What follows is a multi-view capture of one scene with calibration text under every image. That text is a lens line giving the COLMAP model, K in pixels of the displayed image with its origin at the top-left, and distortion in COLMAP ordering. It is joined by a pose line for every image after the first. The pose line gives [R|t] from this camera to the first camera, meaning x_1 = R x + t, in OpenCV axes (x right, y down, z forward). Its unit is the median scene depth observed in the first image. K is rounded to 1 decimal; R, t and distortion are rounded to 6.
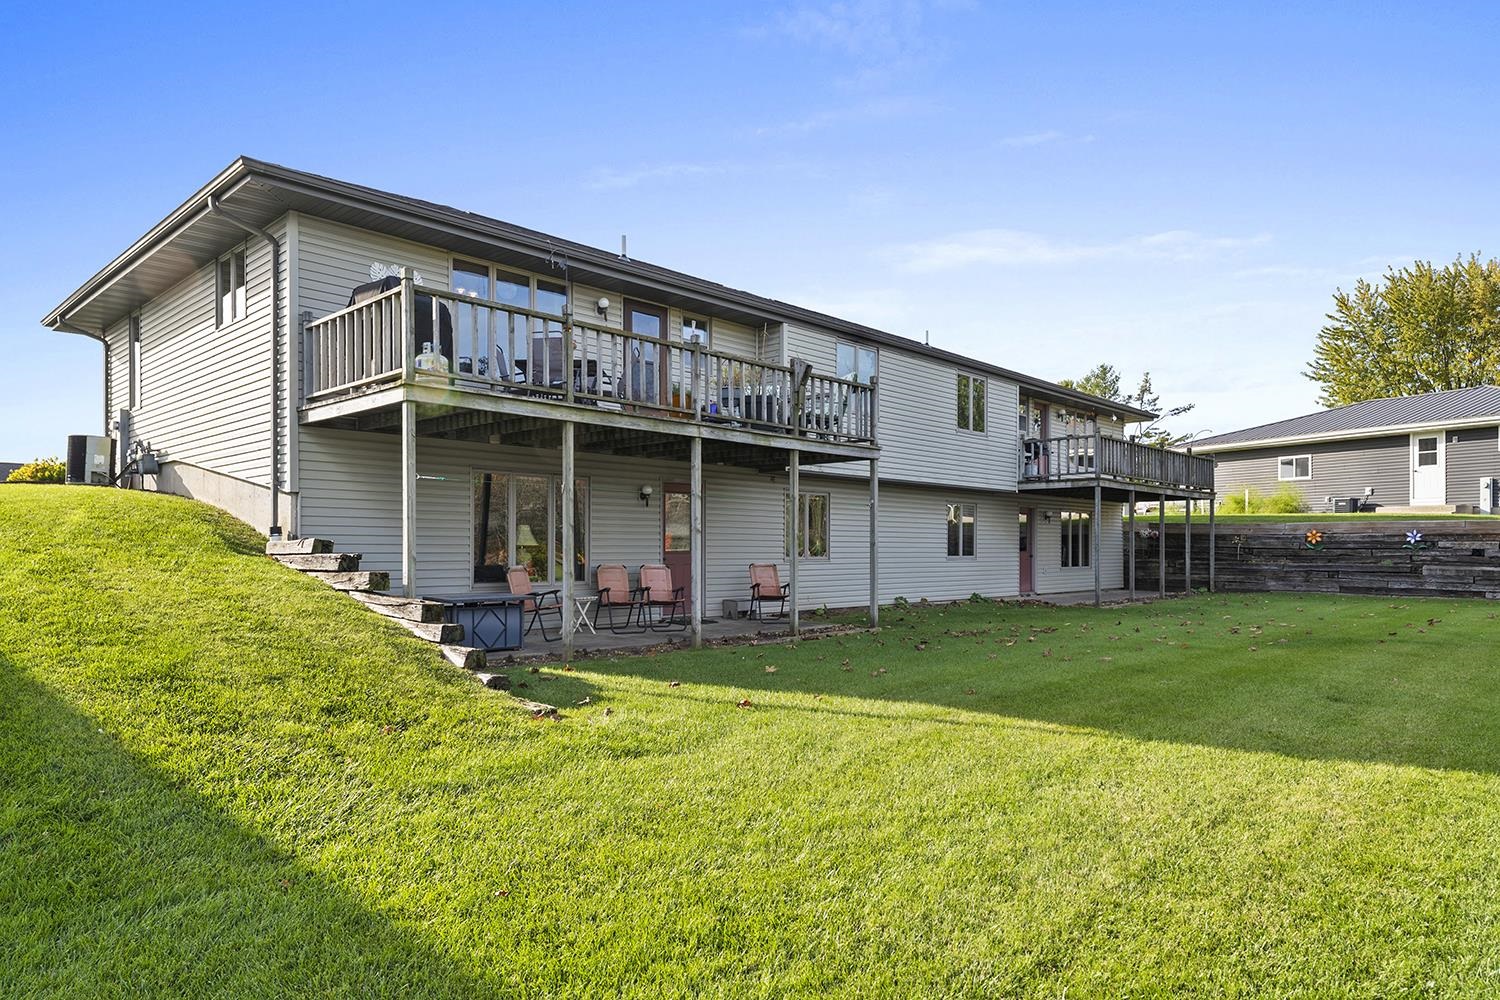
lens RADIAL K [[953.3, 0, 727.7], [0, 953.3, 549.3], [0, 0, 1]] dist [0.006298, -0.002723]
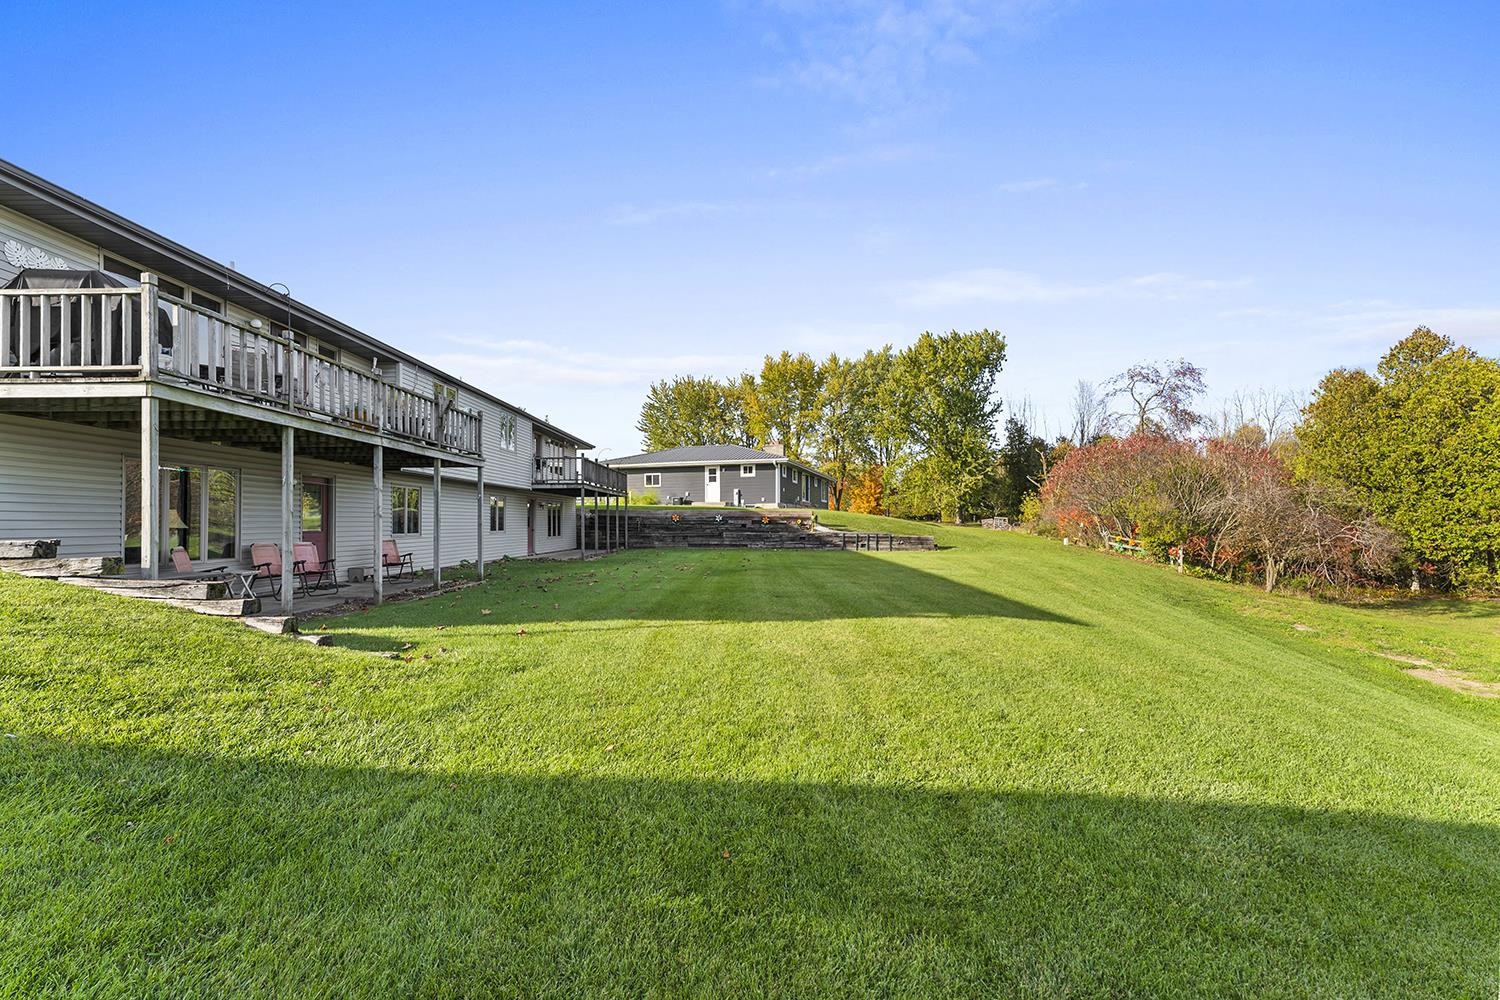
lens RADIAL K [[610.6, 0, 759.4], [0, 610.6, 525.3], [0, 0, 1]] dist [0.000021, 0.000226]
pose [[0.722579, -0.007250, 0.691250, -0.167700], [0.005565, 0.999974, 0.004670, -0.005405], [-0.691266, 0.000472, 0.722601, 0.014187]]
